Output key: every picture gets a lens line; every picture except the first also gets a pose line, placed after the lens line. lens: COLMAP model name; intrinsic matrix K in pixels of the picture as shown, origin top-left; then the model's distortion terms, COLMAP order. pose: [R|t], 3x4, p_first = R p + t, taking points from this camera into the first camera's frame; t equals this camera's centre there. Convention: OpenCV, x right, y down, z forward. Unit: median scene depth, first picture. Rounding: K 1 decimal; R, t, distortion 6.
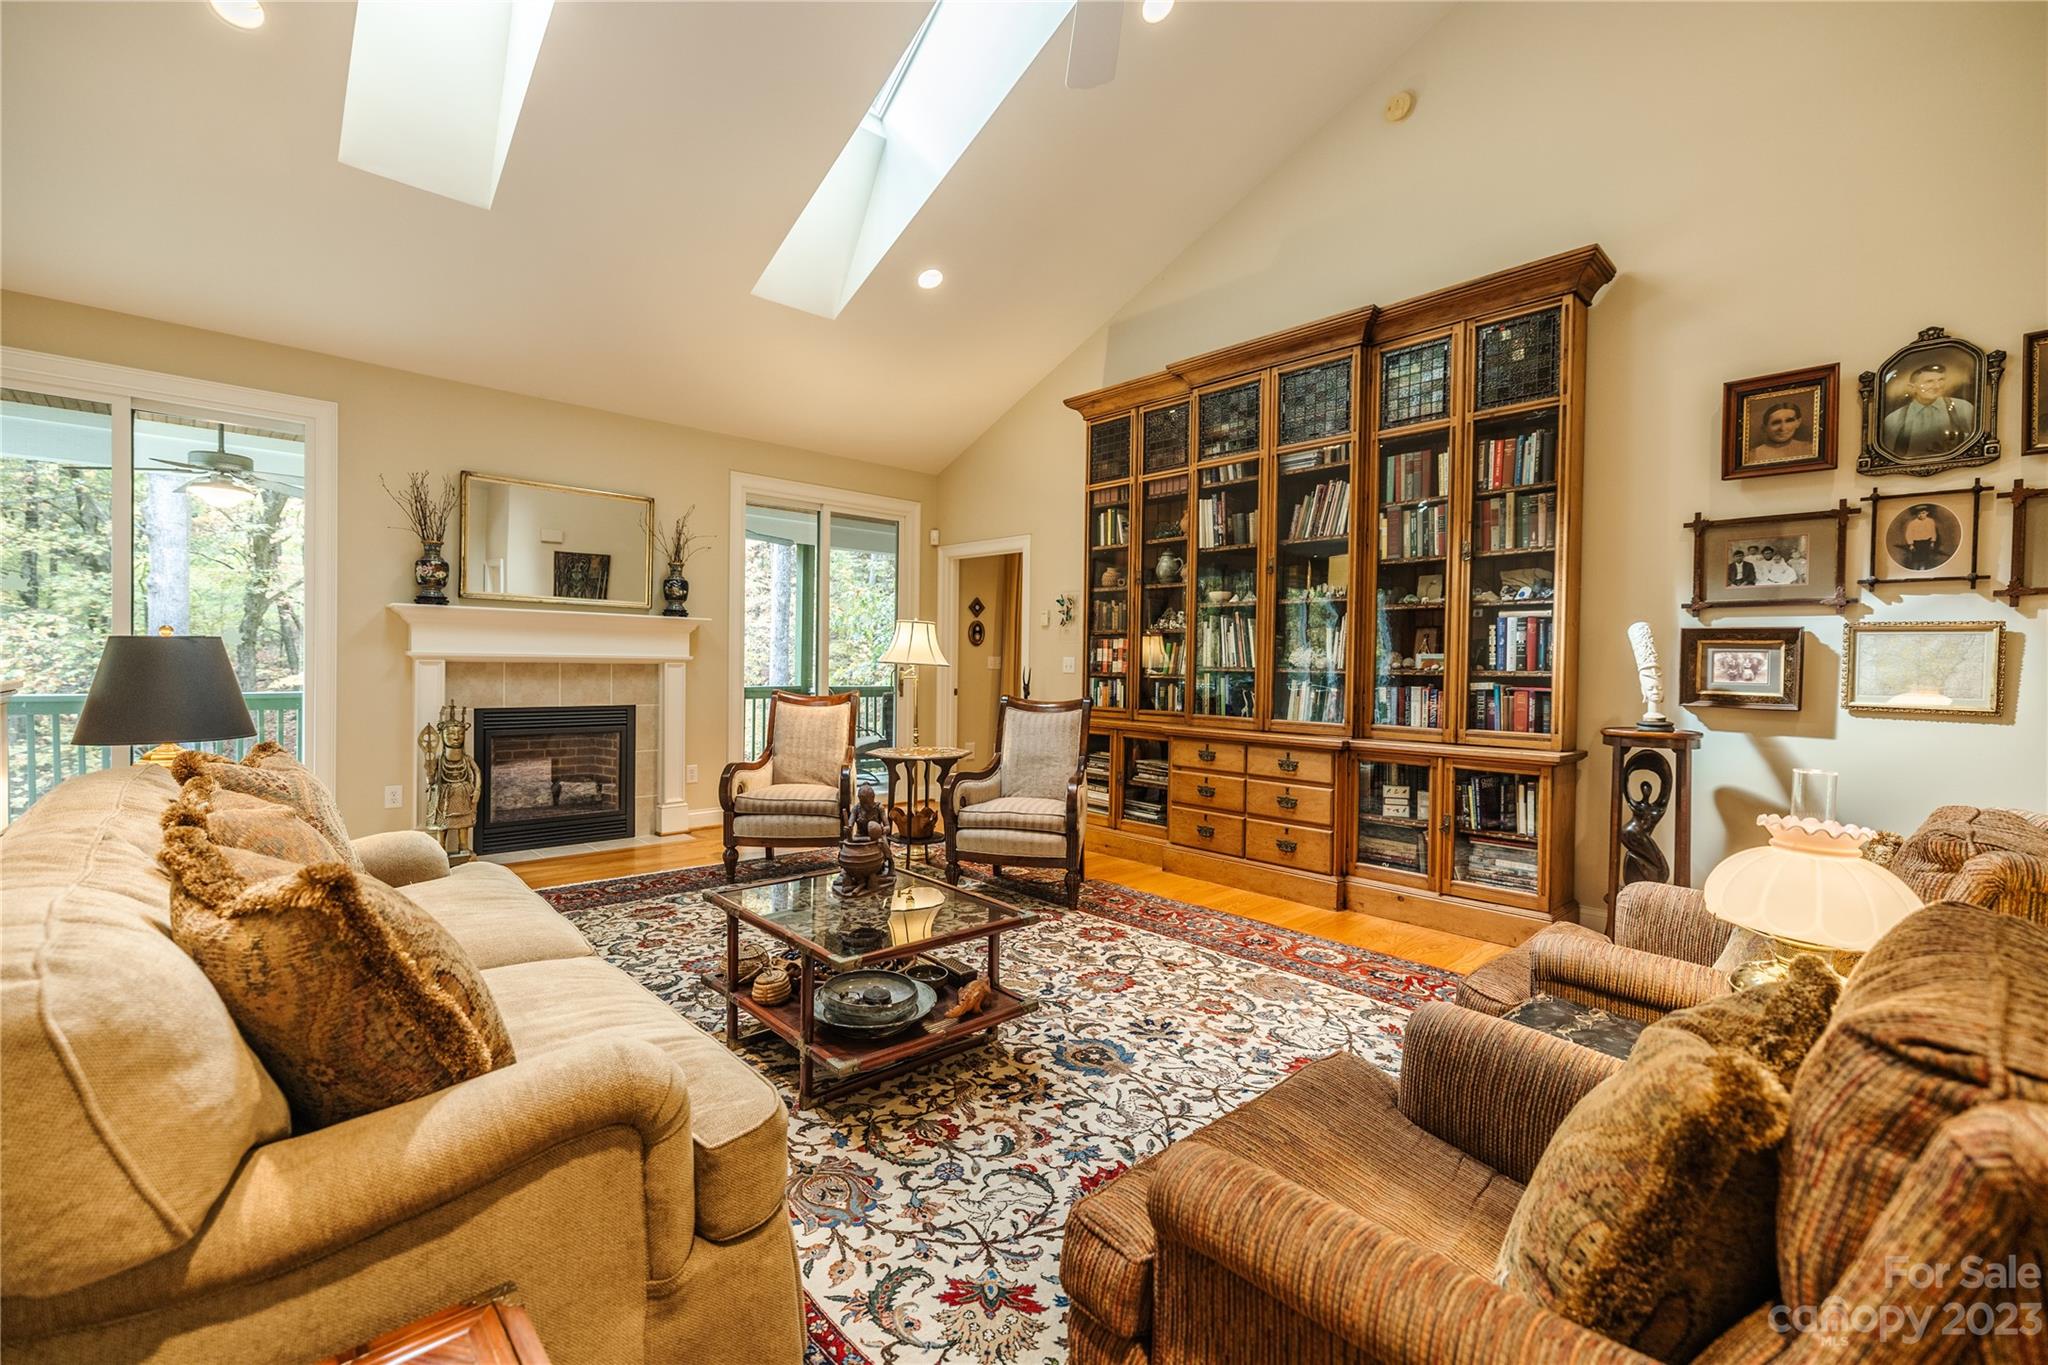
lens RADIAL K [[872.2, 0, 1014.7], [0, 872.2, 672.1], [0, 0, 1]] dist [0.003534, -0.000120]
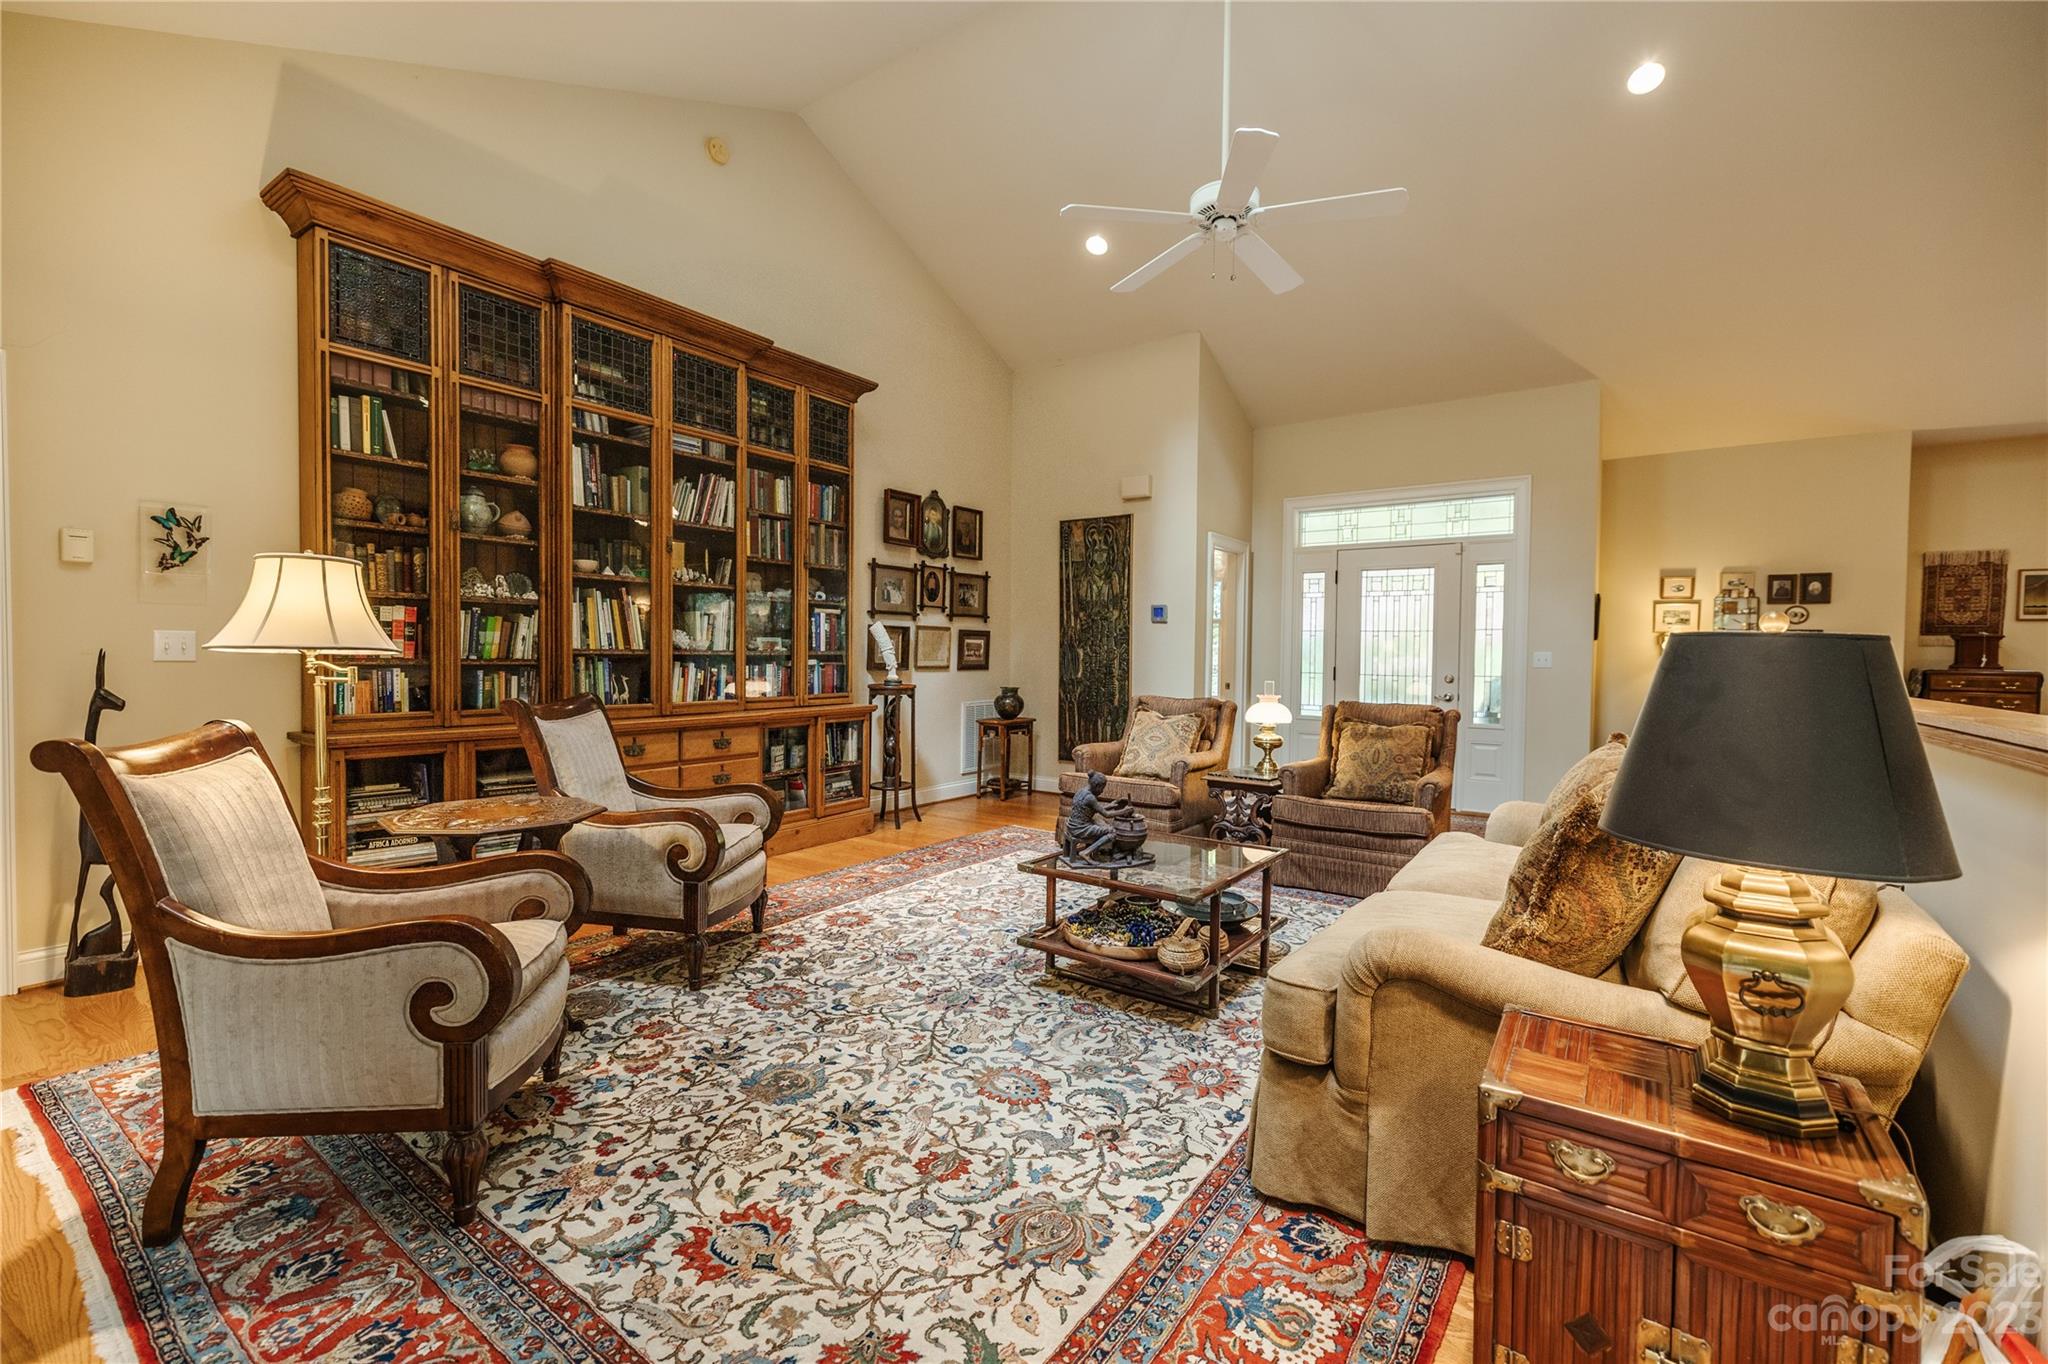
lens RADIAL K [[865.6, 0, 1026.9], [0, 865.6, 672.5], [0, 0, 1]] dist [0.003840, 0.000111]
pose [[-0.211305, -0.039260, 0.976631, -0.968450], [-0.003071, 0.999215, 0.039503, -0.025271], [-0.977415, 0.005348, -0.211259, 1.080242]]
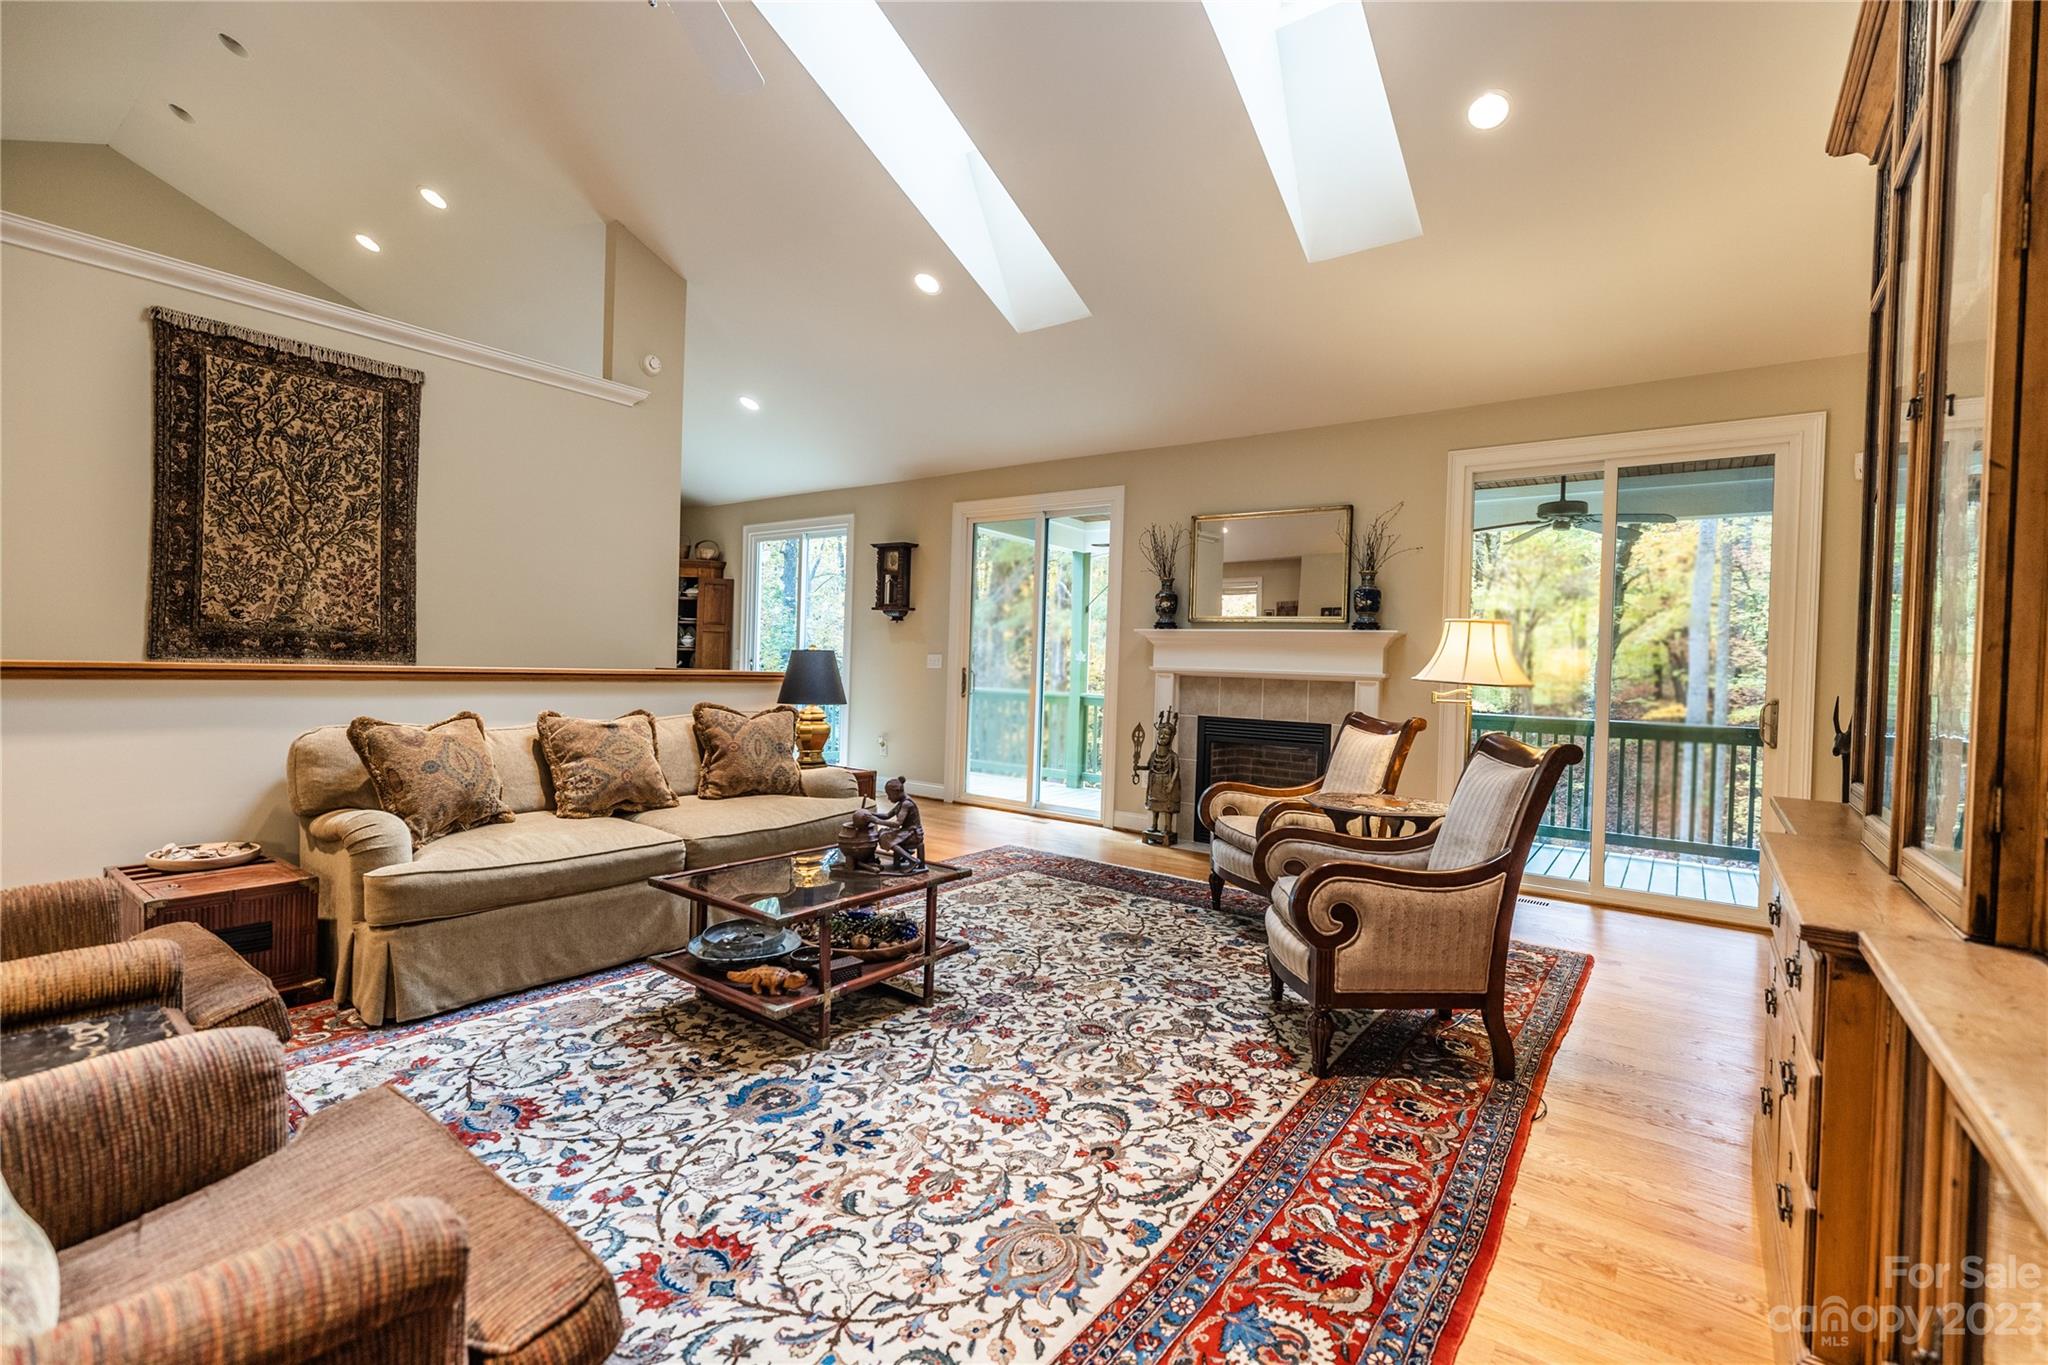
lens RADIAL K [[900.1, 0, 1022.7], [0, 900.1, 675.2], [0, 0, 1]] dist [0.002373, 0.000061]
pose [[0.183485, 0.002745, -0.983019, 0.762160], [-0.041738, 0.999116, -0.005000, 0.004600], [0.982136, 0.041947, 0.183437, 0.785085]]
